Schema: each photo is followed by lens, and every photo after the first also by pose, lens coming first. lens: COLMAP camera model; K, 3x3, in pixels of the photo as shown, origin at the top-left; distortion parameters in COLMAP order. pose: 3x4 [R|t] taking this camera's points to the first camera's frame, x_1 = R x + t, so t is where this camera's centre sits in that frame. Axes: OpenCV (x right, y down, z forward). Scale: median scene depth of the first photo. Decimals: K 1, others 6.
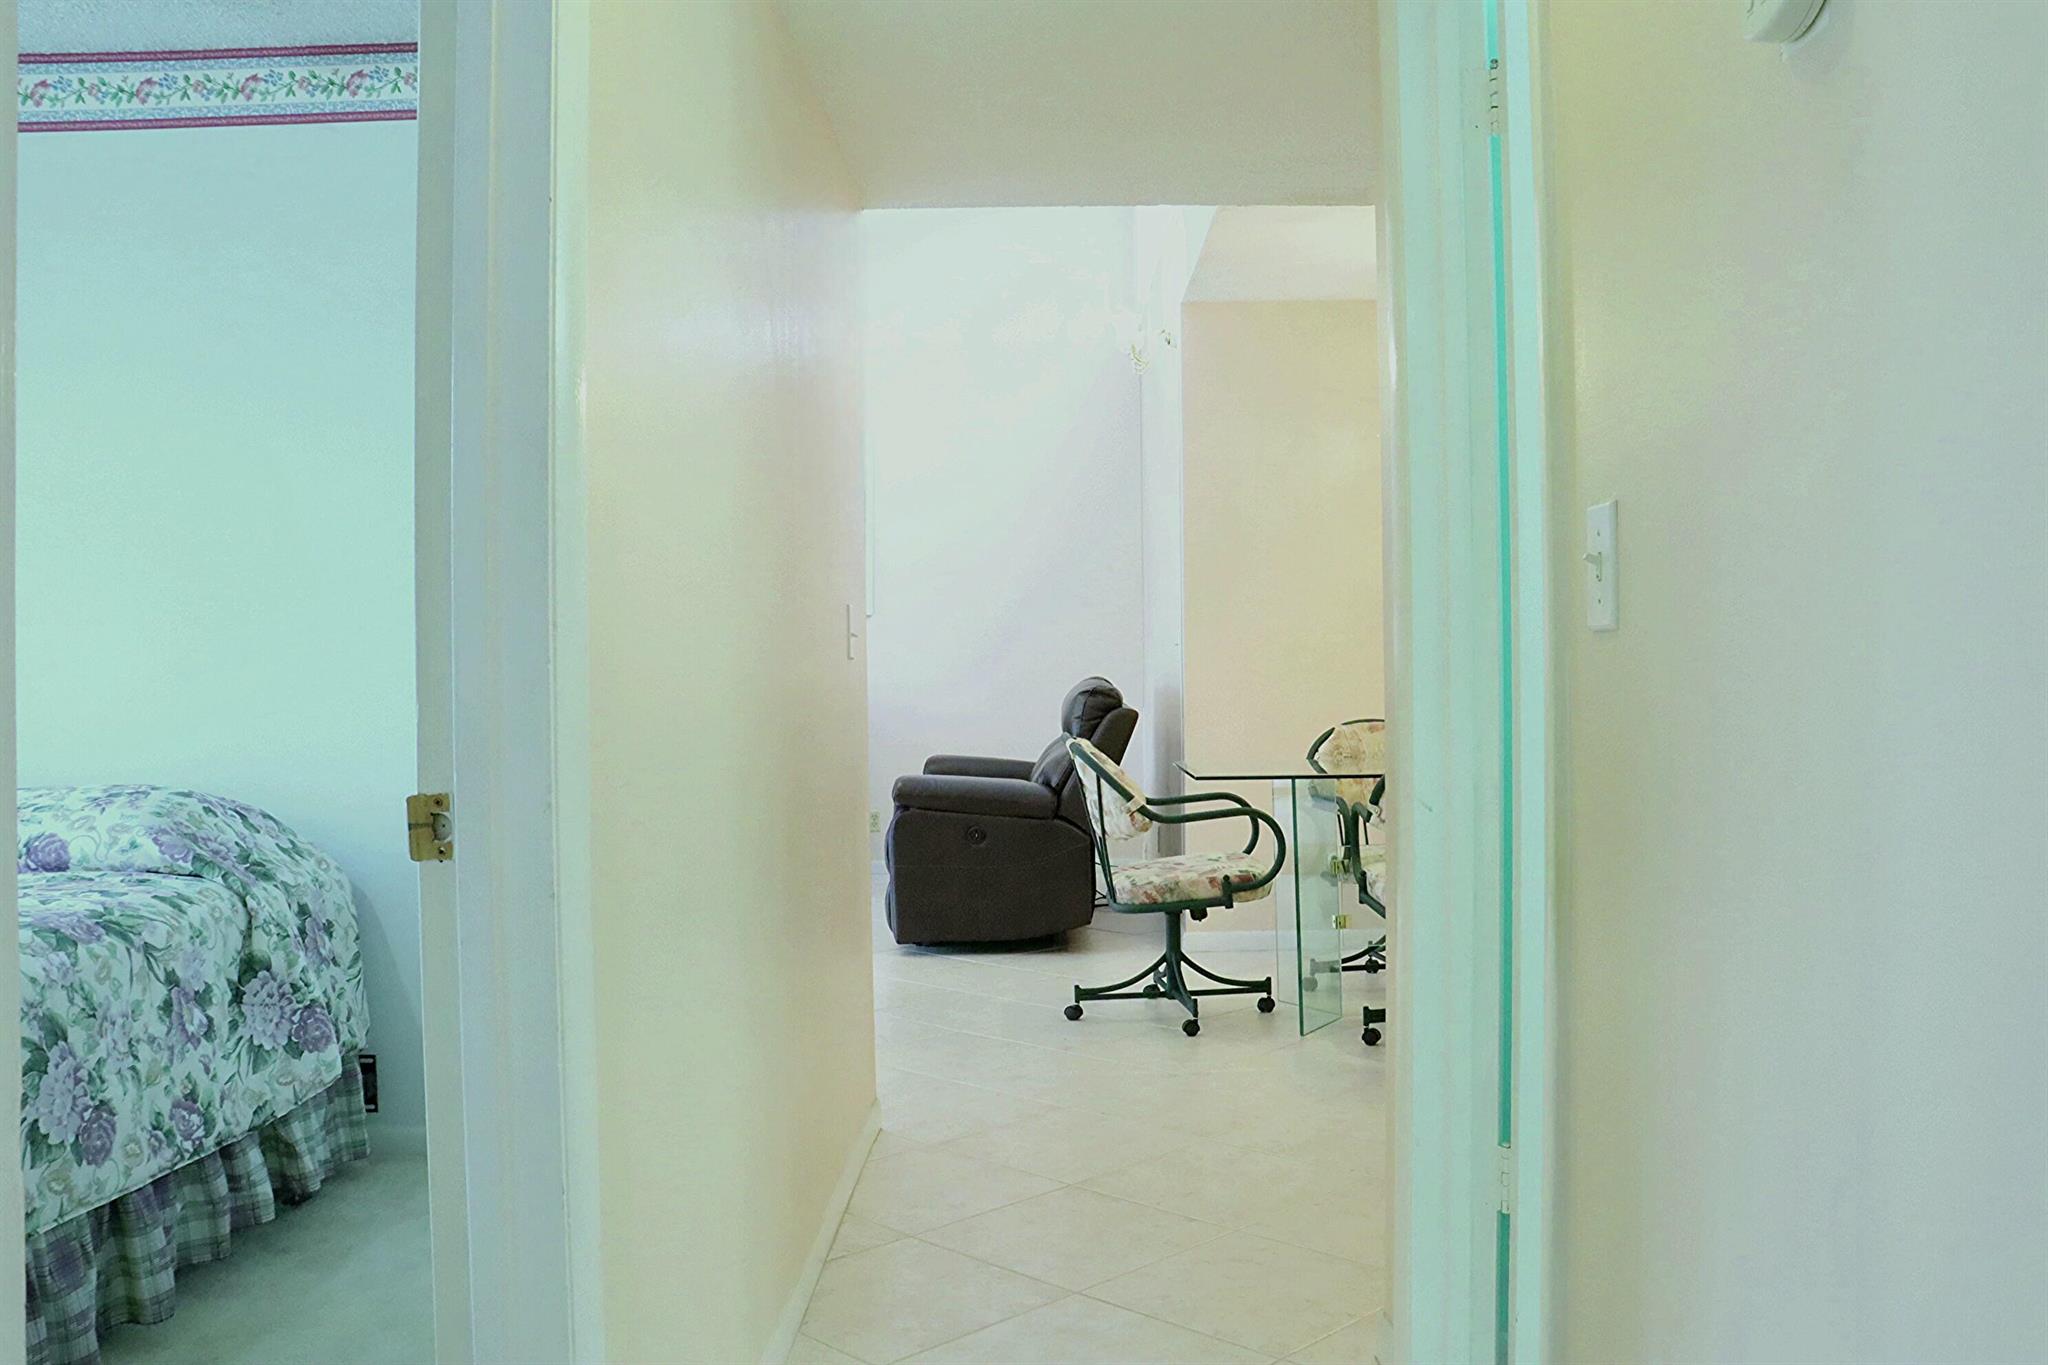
lens RADIAL K [[1719.3, 0, 1027.0], [0, 1719.3, 690.2], [0, 0, 1]] dist [-0.086787, 0.060230]
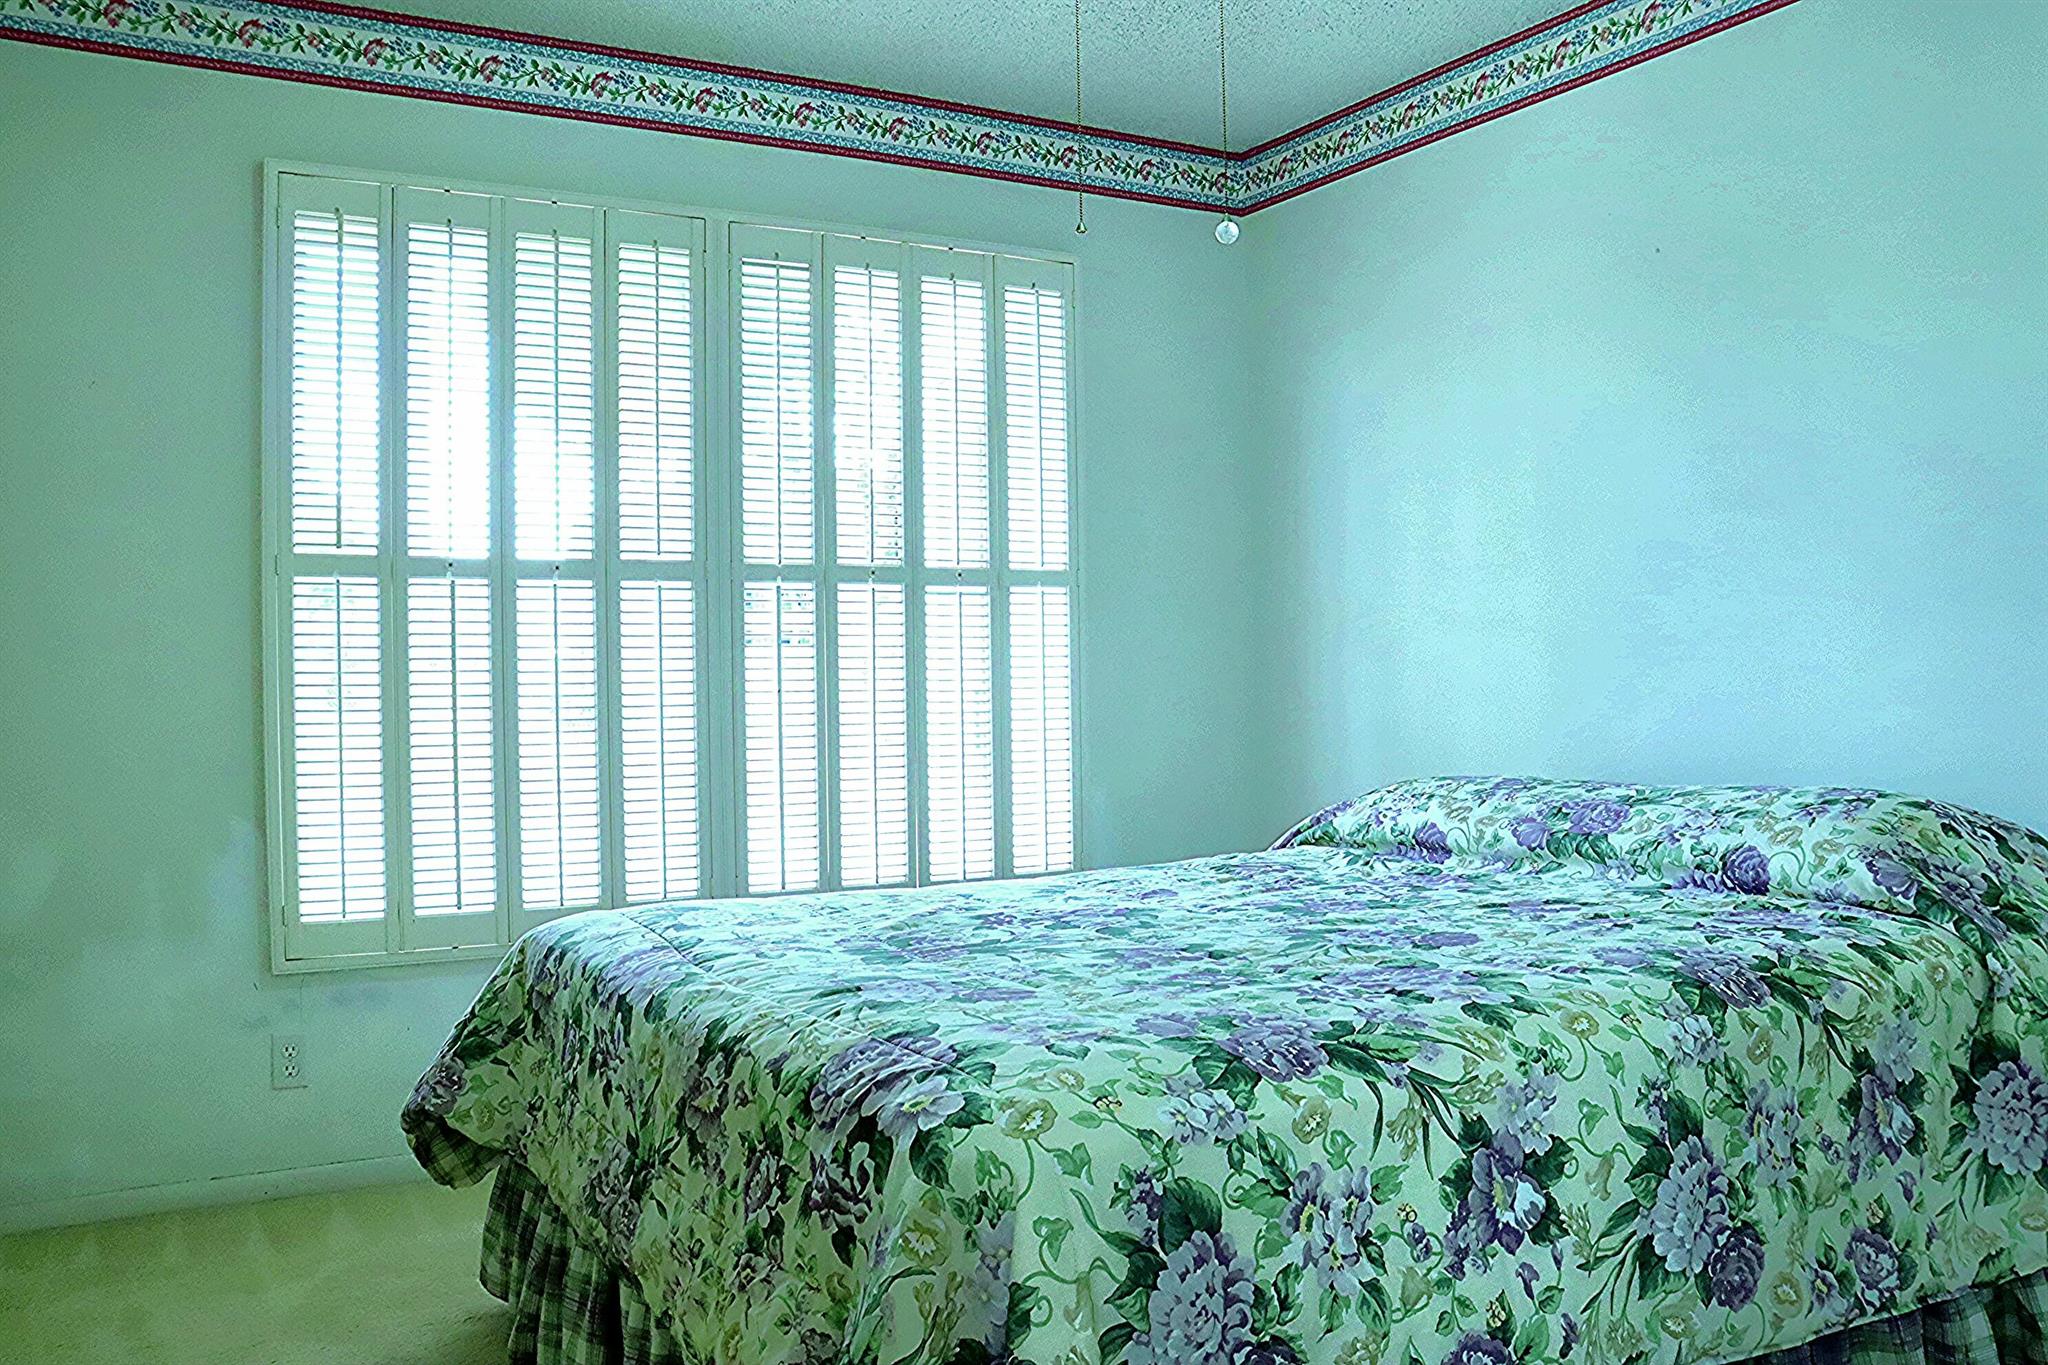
lens RADIAL K [[1719.3, 0, 1019.2], [0, 1719.3, 695.0], [0, 0, 1]] dist [-0.086787, 0.060230]
pose [[0.522464, 0.006557, -0.852636, -0.070882], [0.011771, 0.999820, 0.014901, -0.005526], [0.852580, -0.017822, 0.522293, 0.298061]]
